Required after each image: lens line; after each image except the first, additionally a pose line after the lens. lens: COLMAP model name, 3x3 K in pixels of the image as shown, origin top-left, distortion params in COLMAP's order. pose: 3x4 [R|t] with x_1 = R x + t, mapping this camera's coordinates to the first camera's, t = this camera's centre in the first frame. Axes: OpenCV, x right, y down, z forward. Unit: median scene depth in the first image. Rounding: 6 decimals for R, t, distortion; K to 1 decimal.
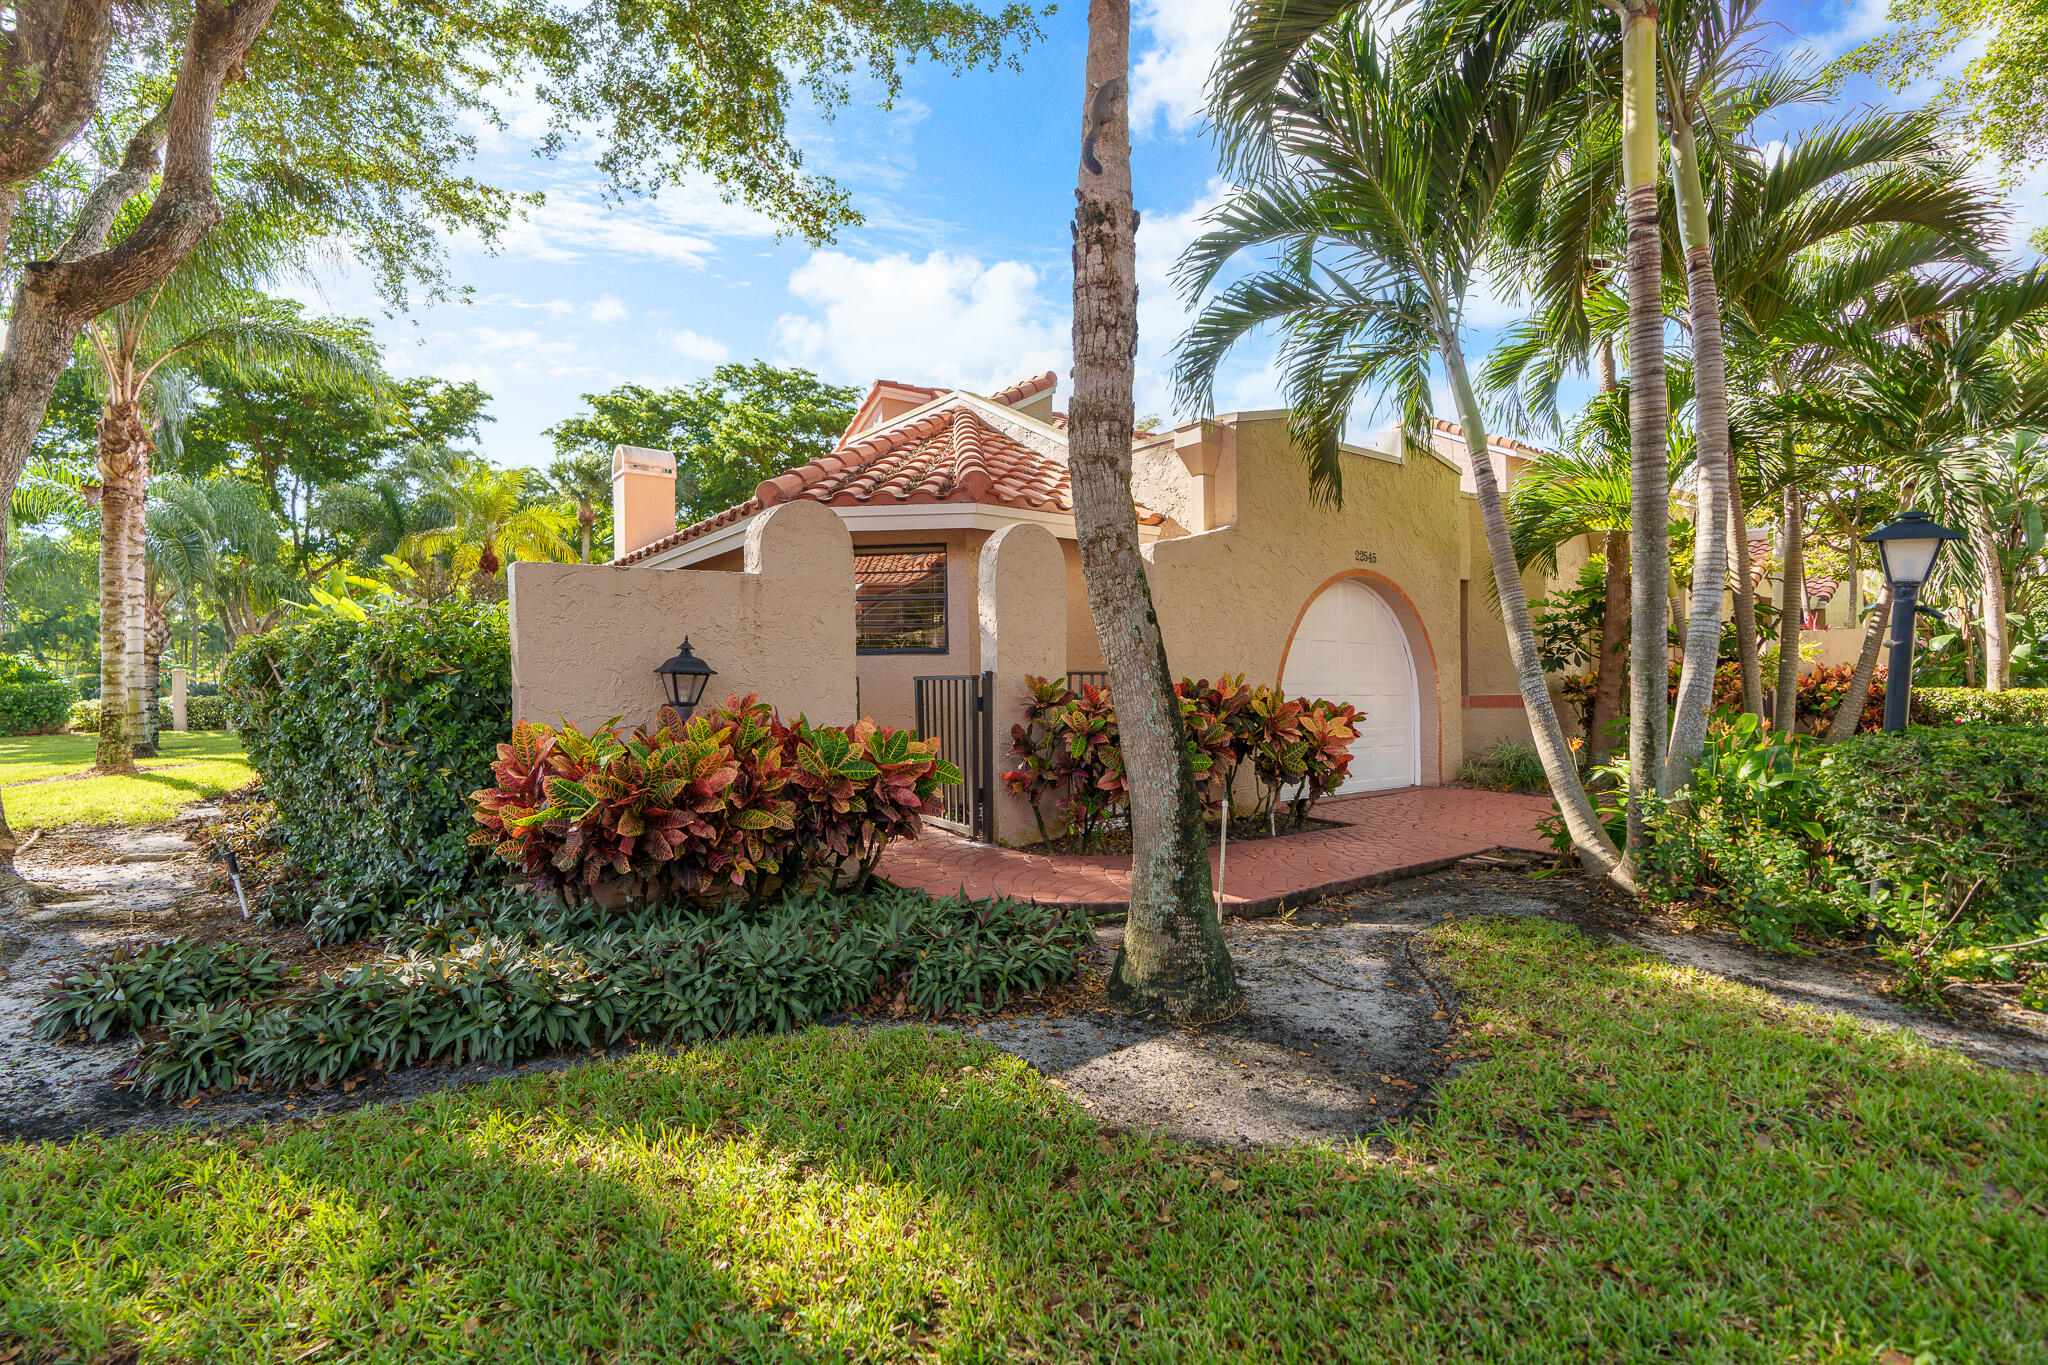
lens RADIAL K [[923.2, 0, 1013.0], [0, 923.2, 681.5], [0, 0, 1]] dist [-0.006145, 0.004050]
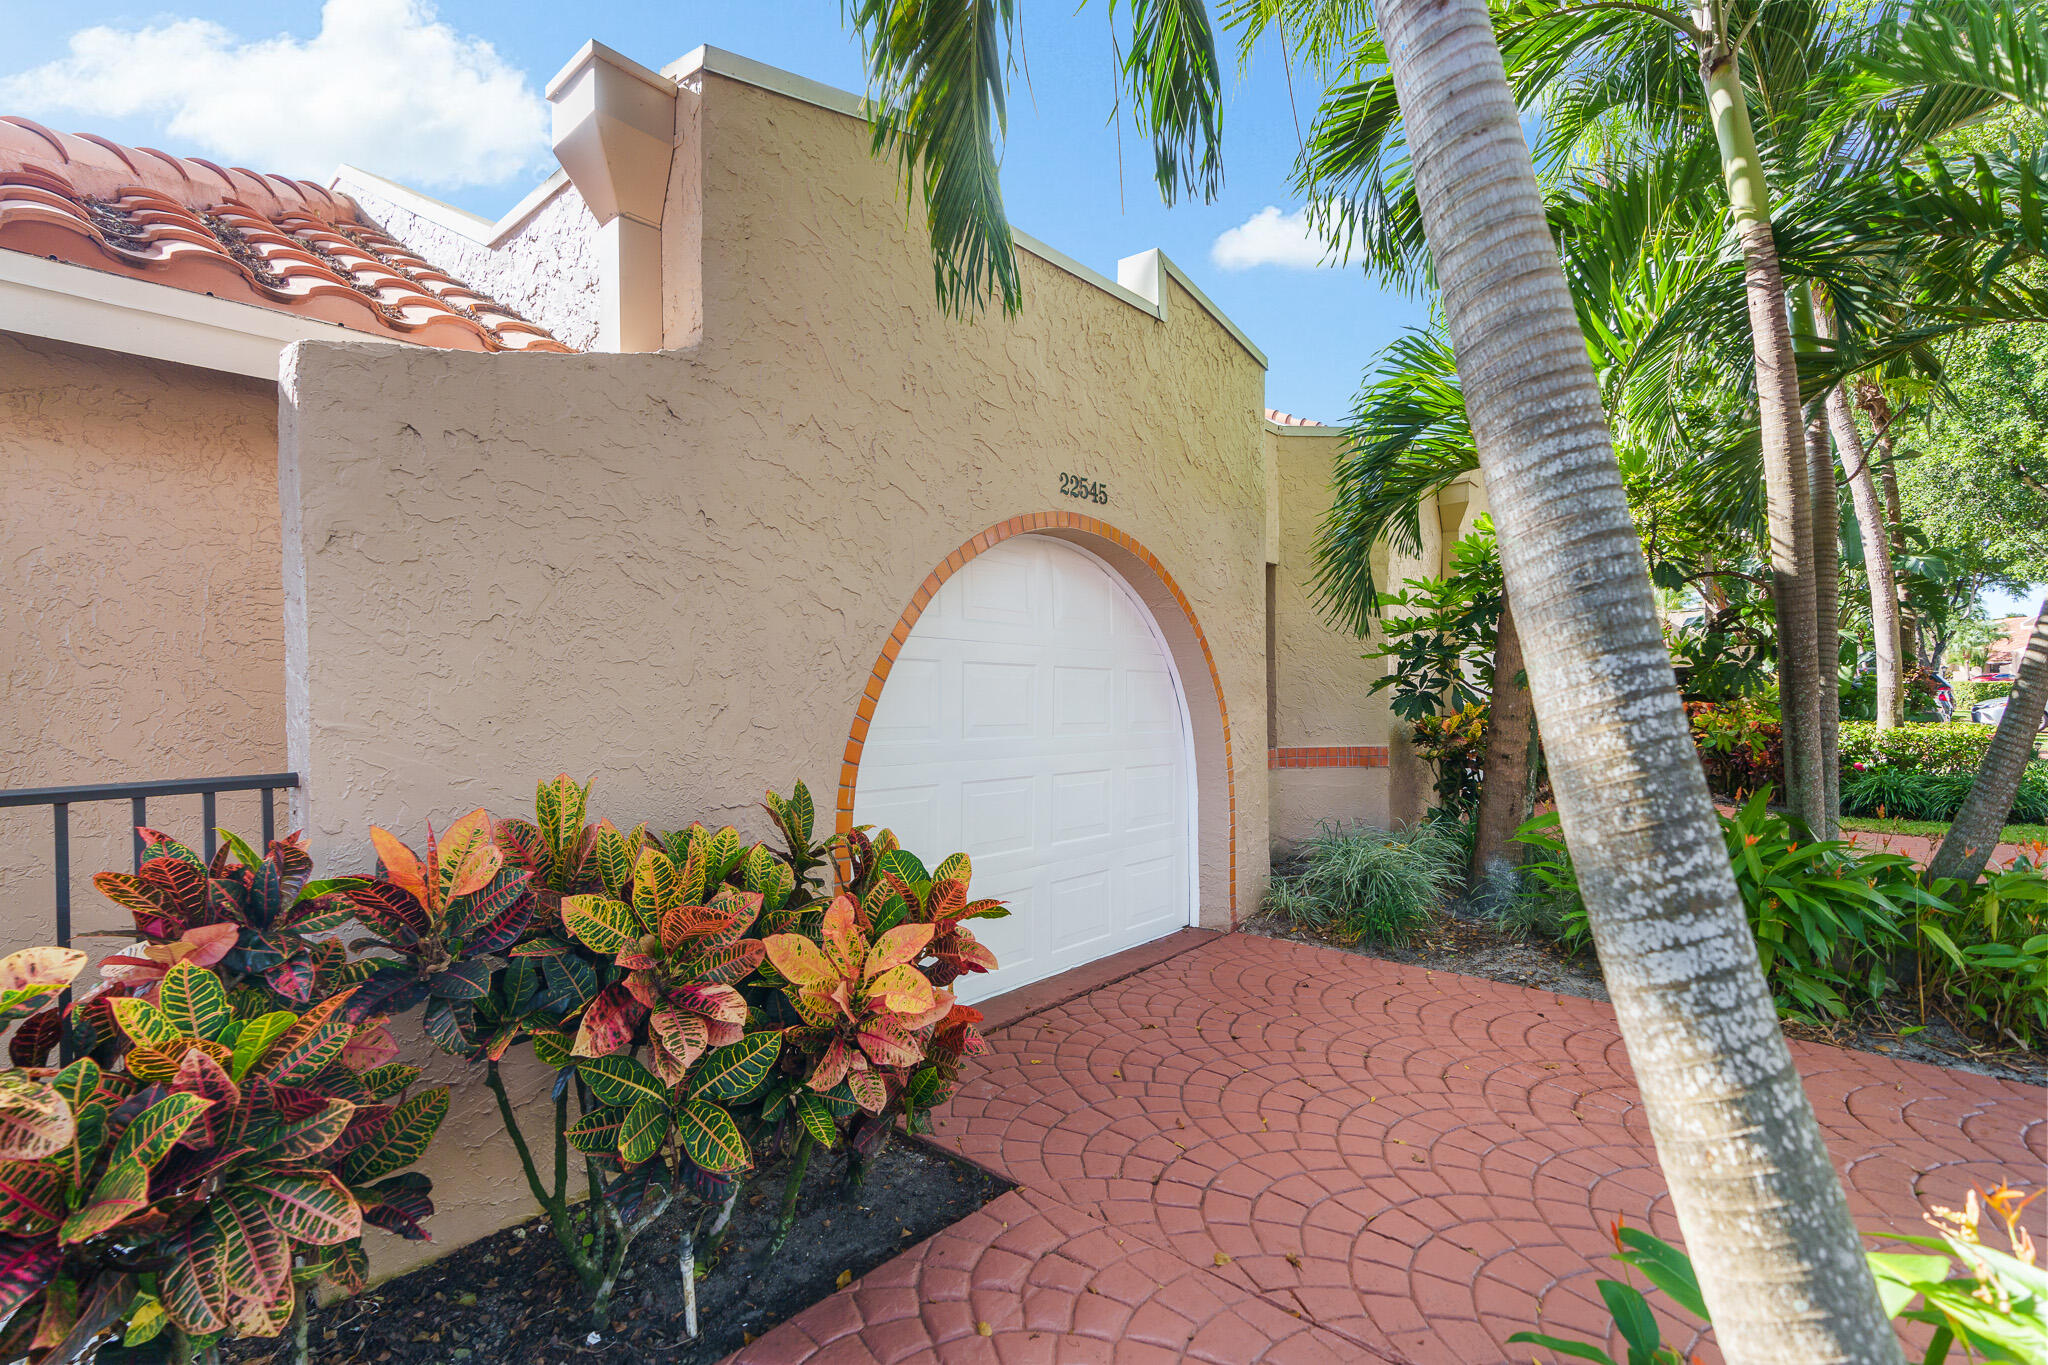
lens RADIAL K [[923.2, 0, 1013.0], [0, 923.2, 681.5], [0, 0, 1]] dist [-0.006145, 0.004050]
pose [[0.981961, 0.002302, 0.189068, 0.227479], [-0.000479, 0.999953, -0.009688, -0.027217], [-0.189081, 0.009422, 0.981916, 0.477680]]
